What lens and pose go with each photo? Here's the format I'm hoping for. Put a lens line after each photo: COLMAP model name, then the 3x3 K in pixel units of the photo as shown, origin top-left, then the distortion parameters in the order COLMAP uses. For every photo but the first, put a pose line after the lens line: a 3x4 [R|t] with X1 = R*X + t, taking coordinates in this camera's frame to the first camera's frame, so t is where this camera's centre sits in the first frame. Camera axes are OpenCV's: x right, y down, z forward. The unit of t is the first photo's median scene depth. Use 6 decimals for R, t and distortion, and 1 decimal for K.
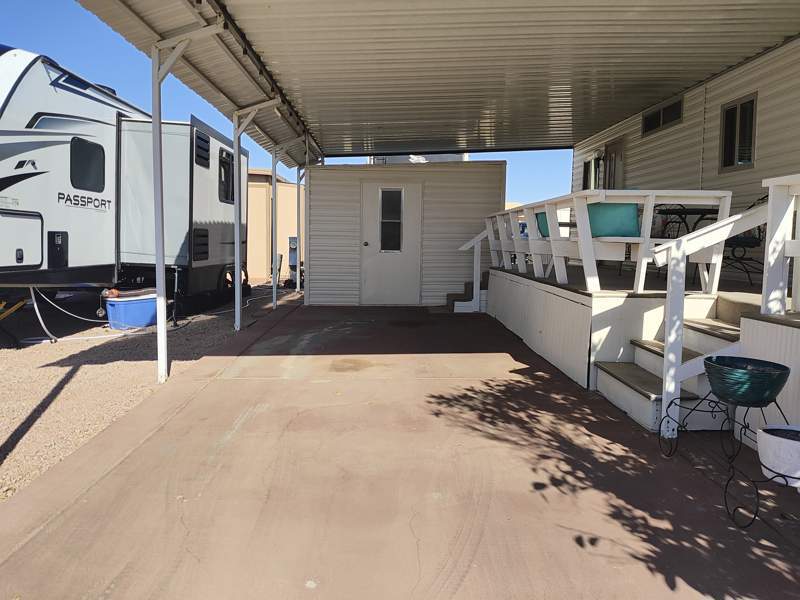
lens RADIAL K [[611.7, 0, 400.6], [0, 611.7, 295.3], [0, 0, 1]] dist [0.102347, -0.219513]
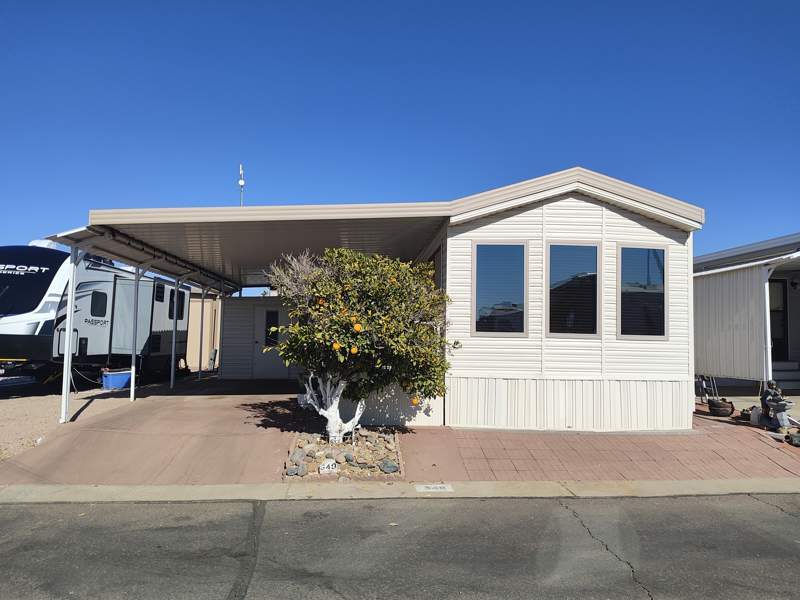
lens RADIAL K [[611.7, 0, 400.6], [0, 611.7, 295.3], [0, 0, 1]] dist [0.102347, -0.219513]
pose [[0.998995, -0.001354, 0.044801, 0.346861], [0.008389, 0.987529, -0.157213, 0.076715], [-0.044030, 0.157430, 0.986548, -0.937838]]
